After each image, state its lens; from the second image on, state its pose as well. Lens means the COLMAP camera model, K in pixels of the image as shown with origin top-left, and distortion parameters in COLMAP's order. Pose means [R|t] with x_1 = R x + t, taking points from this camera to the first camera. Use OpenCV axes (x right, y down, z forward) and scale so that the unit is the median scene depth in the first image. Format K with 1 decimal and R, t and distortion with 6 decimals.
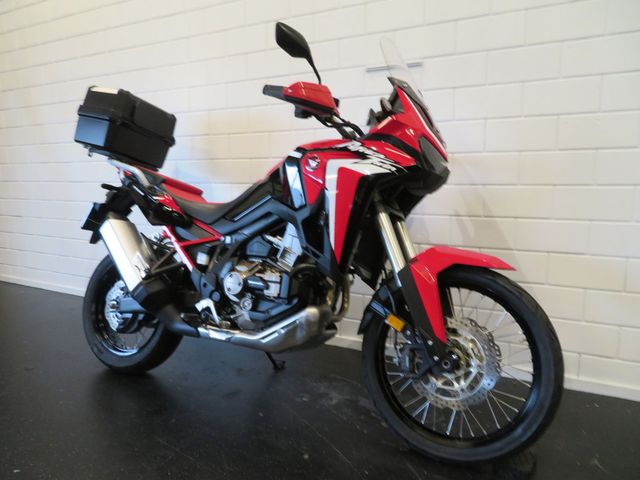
lens RADIAL K [[449.4, 0, 320.5], [0, 449.4, 239.6], [0, 0, 1]] dist [0.000048, -0.000253]
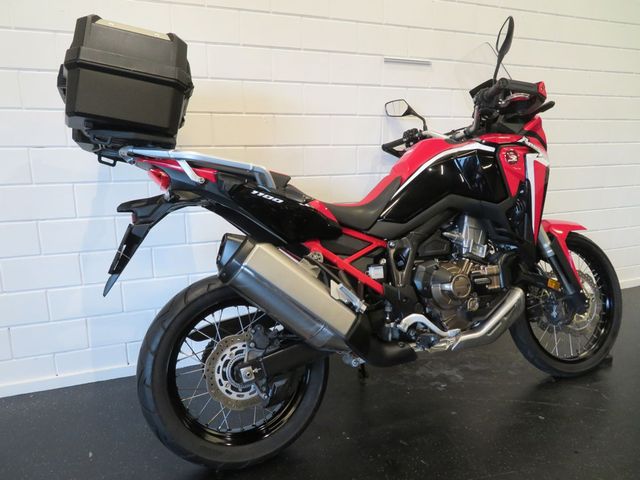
lens RADIAL K [[449.4, 0, 319.6], [0, 449.4, 239.0], [0, 0, 1]] dist [0.000048, -0.000253]
pose [[0.653889, -0.150423, 0.741486, -1.008343], [0.116535, 0.988366, 0.097739, -0.119990], [-0.747561, 0.022499, 0.663811, 0.562738]]
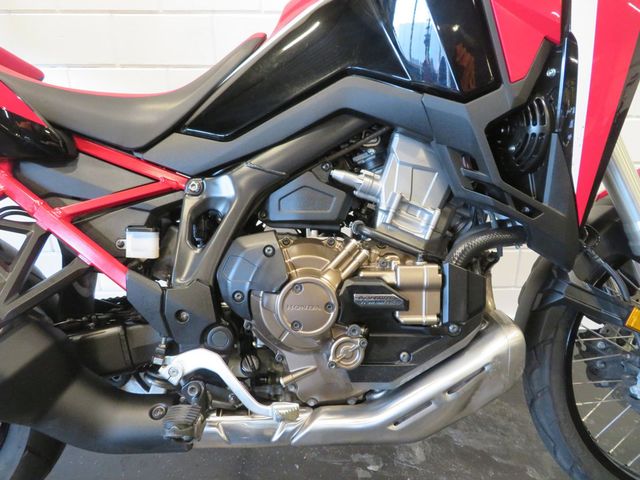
lens RADIAL K [[449.4, 0, 316.7], [0, 449.4, 242.0], [0, 0, 1]] dist [0.000048, -0.000253]
pose [[0.876936, -0.145271, 0.458125, -0.329198], [0.061880, 0.979418, 0.192124, -0.024535], [-0.476606, -0.140131, 0.867877, 0.644594]]
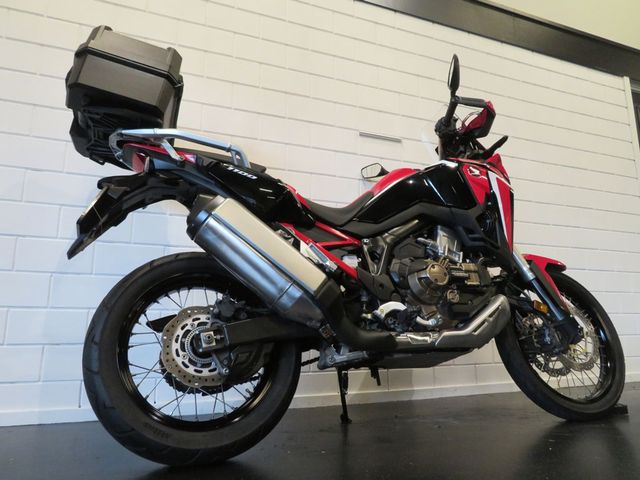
lens RADIAL K [[449.4, 0, 320.1], [0, 449.4, 241.2], [0, 0, 1]] dist [0.000048, -0.000253]
pose [[0.649248, 0.140485, 0.747490, -0.983949], [0.120106, 0.951525, -0.283151, 0.248323], [-0.751034, 0.273613, 0.600902, 0.578161]]
